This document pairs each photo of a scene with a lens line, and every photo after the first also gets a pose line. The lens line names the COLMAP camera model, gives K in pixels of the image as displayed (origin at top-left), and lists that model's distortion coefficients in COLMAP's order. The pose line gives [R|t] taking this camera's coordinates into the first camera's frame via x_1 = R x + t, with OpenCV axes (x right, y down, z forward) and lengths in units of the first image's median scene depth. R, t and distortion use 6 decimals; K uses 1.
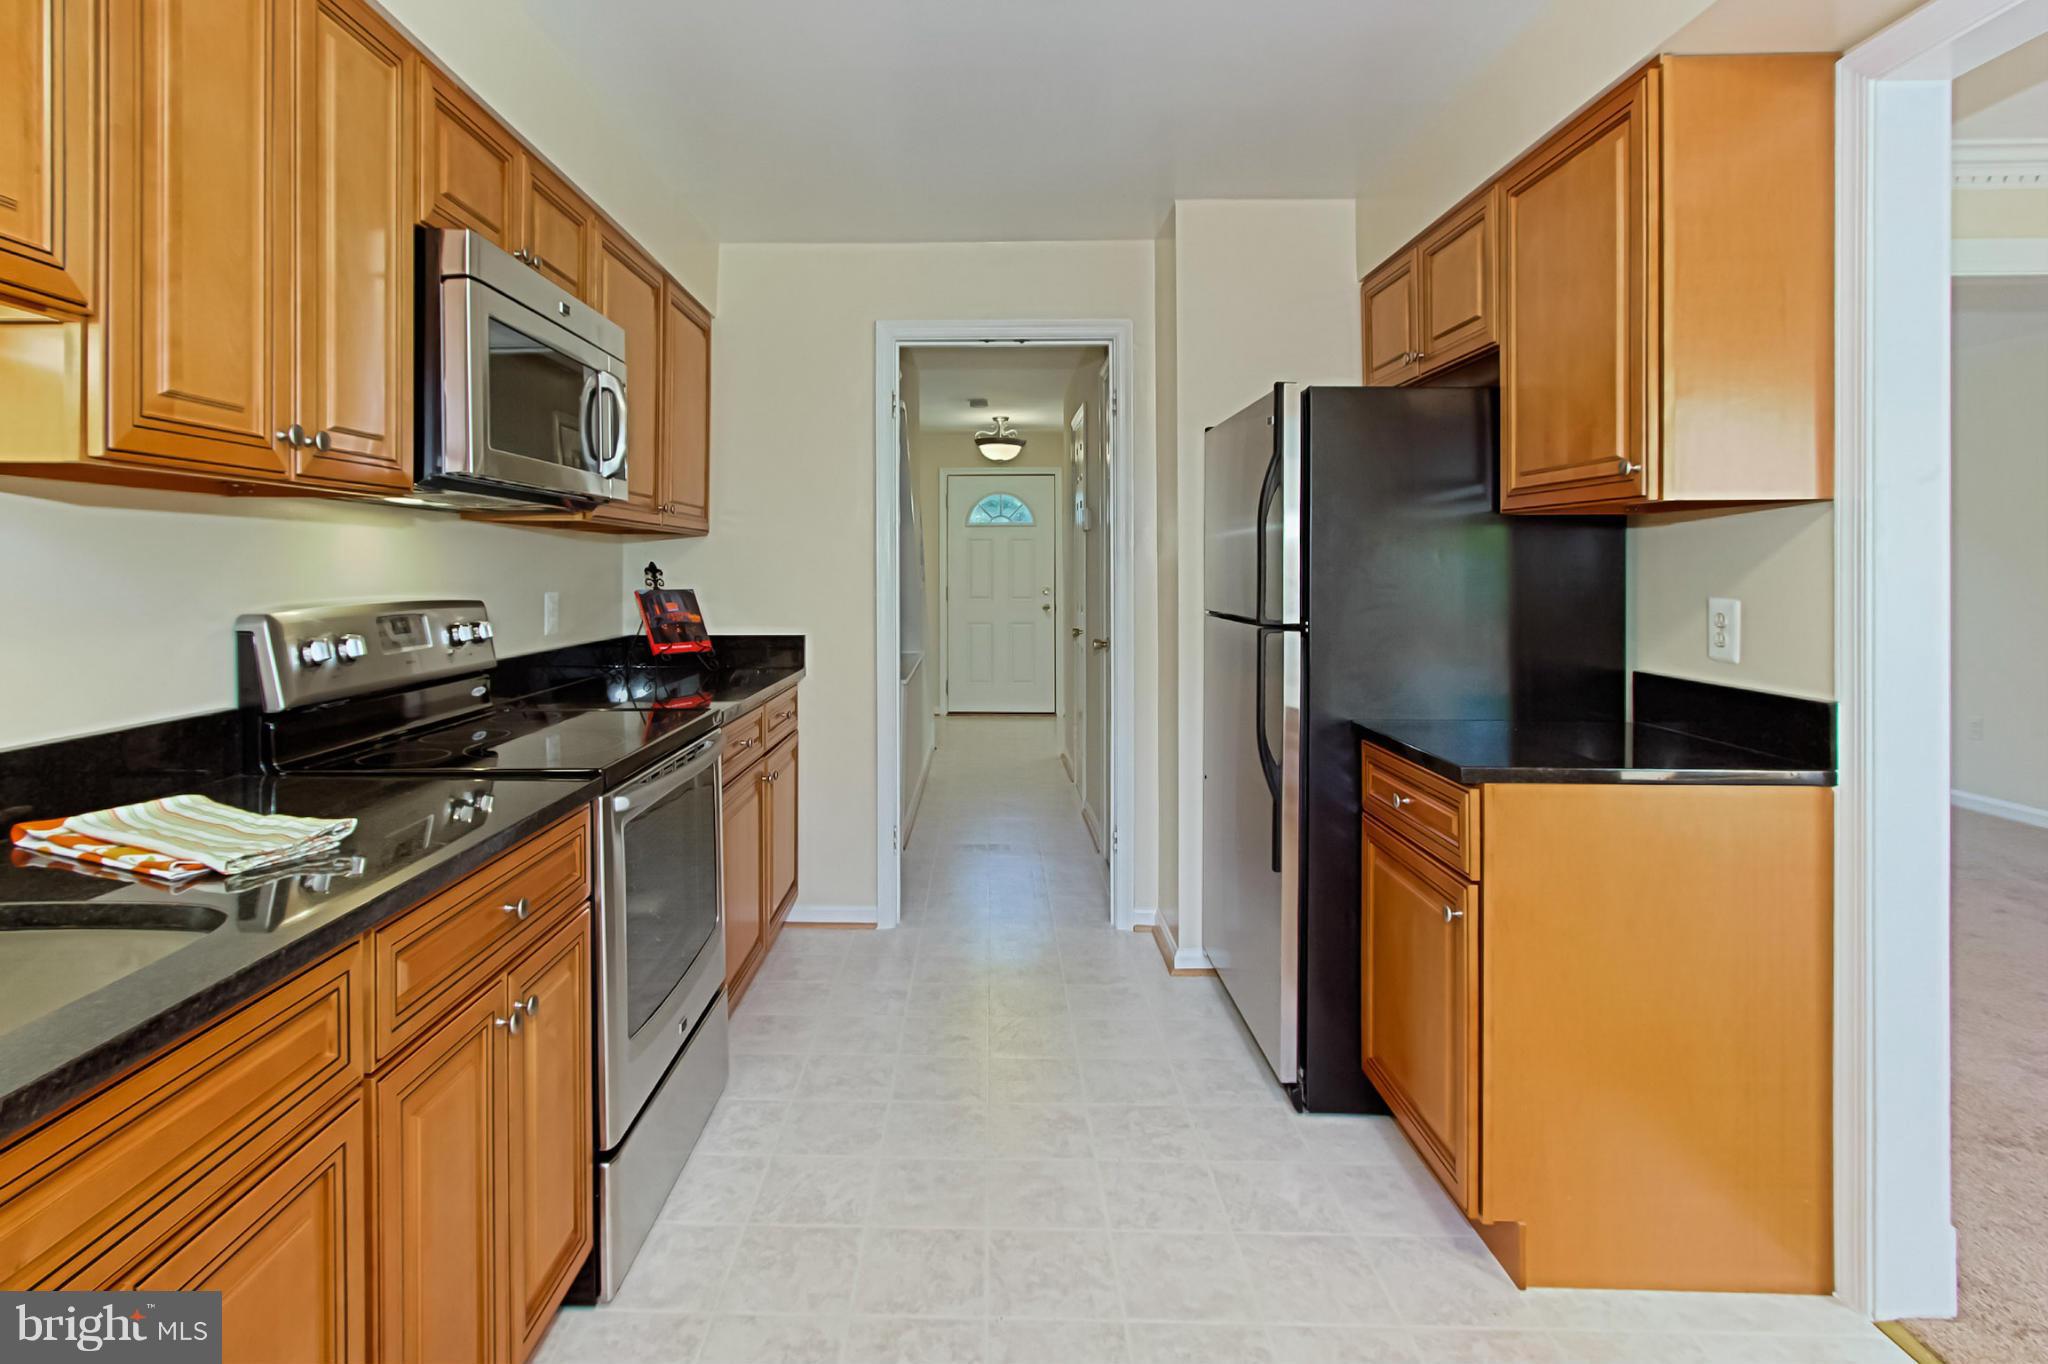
lens RADIAL K [[993.5, 0, 1029.8], [0, 993.5, 558.1], [0, 0, 1]] dist [0.000273, 0.000446]
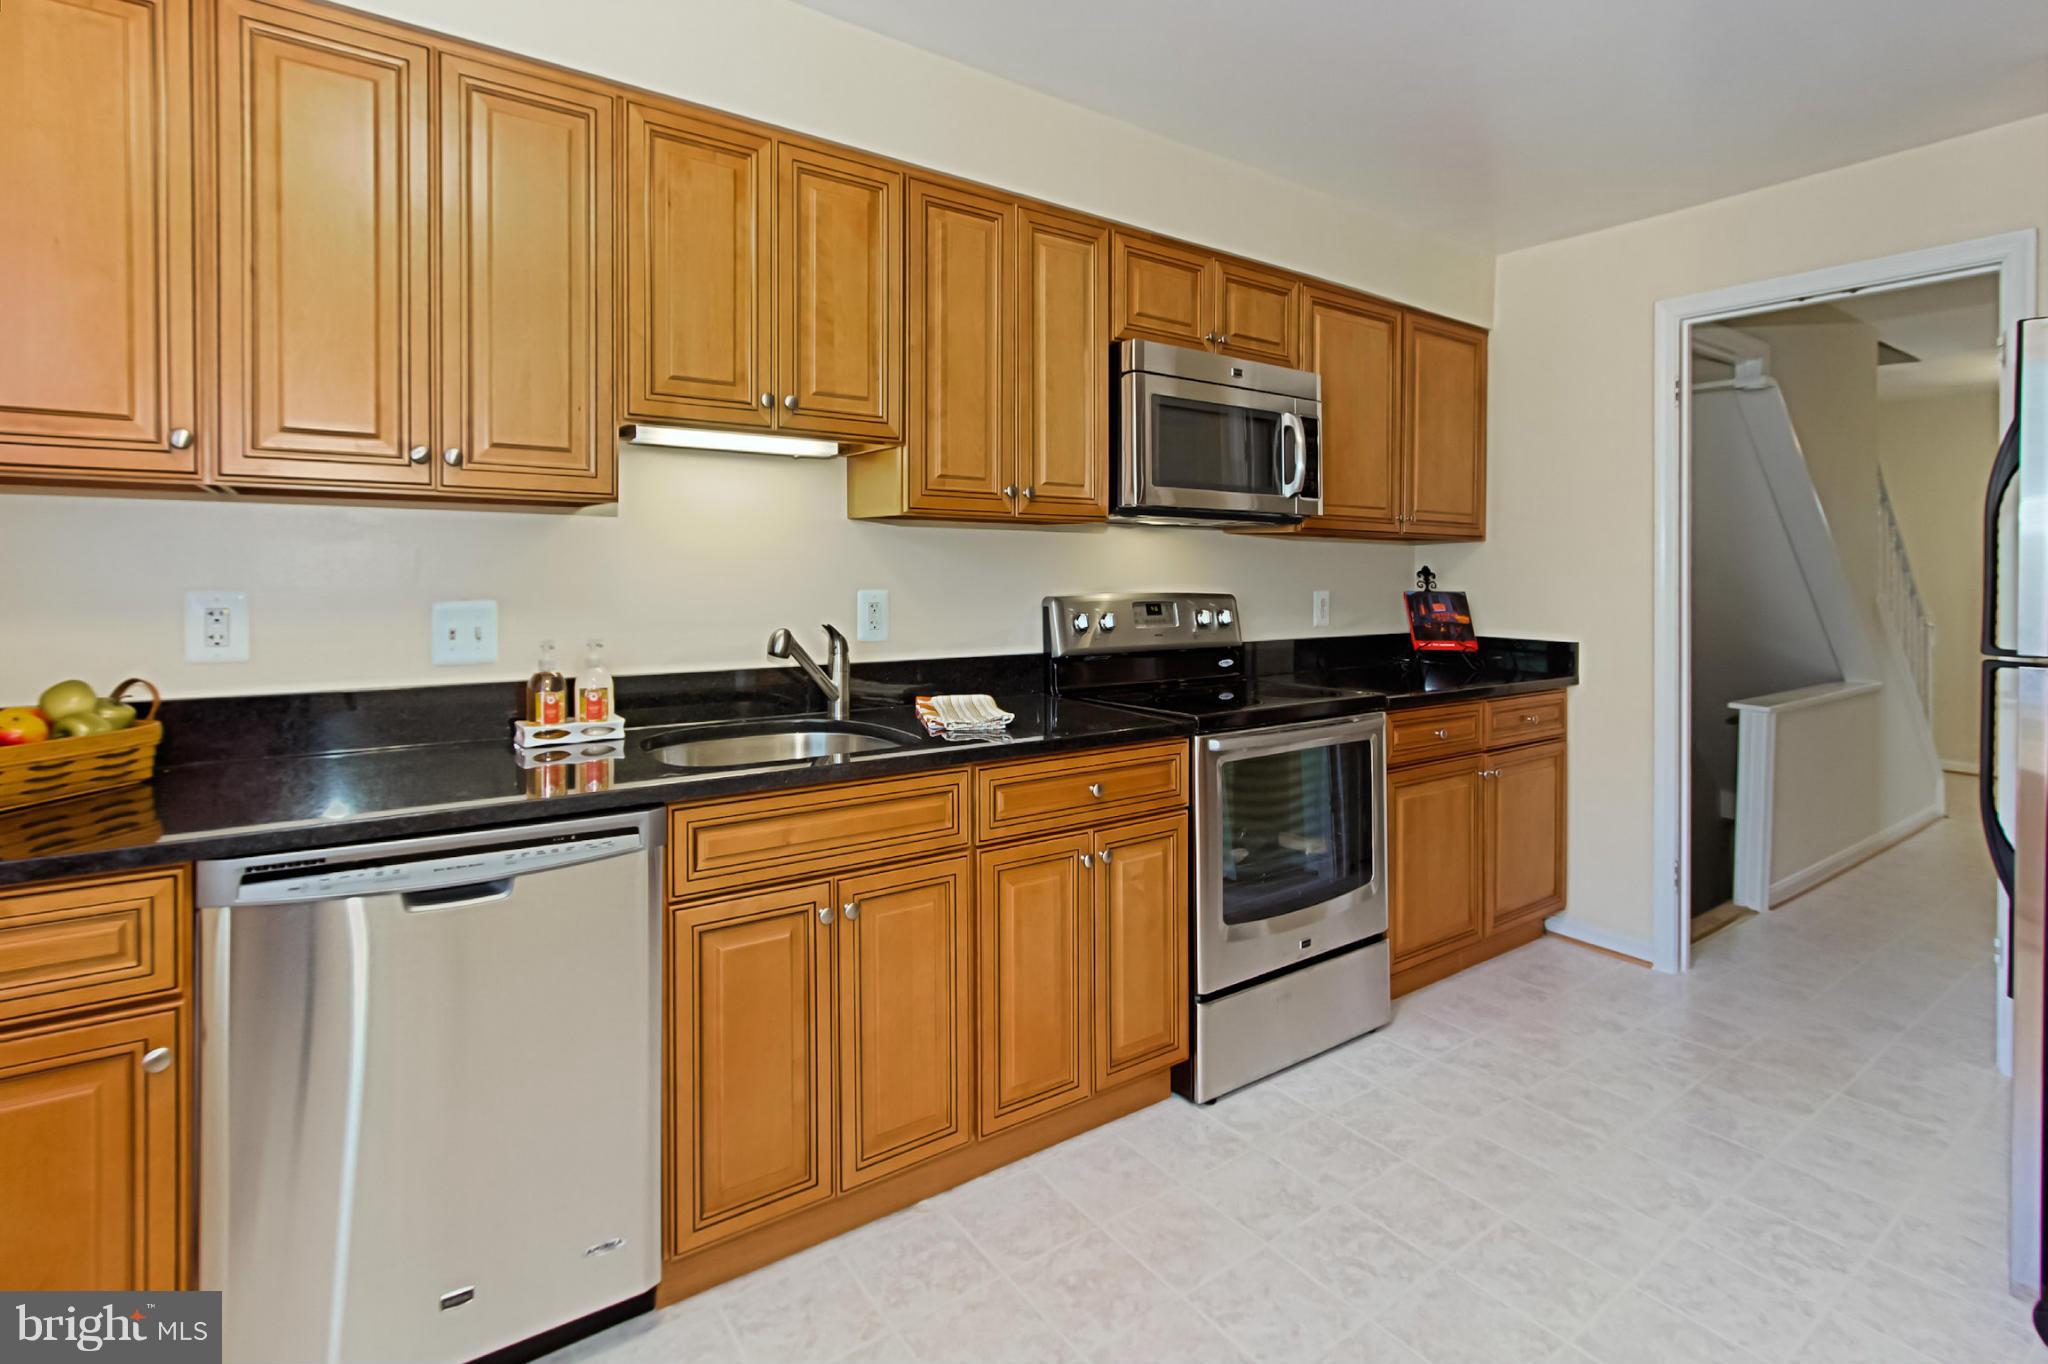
lens RADIAL K [[1035.2, 0, 1061.9], [0, 1035.2, 571.7], [0, 0, 1]] dist [-0.001320, 0.000793]
pose [[0.601780, 0.009417, -0.798606, 0.492105], [-0.001583, 0.999943, 0.010598, -0.001922], [0.798660, -0.005114, 0.601760, -0.006656]]
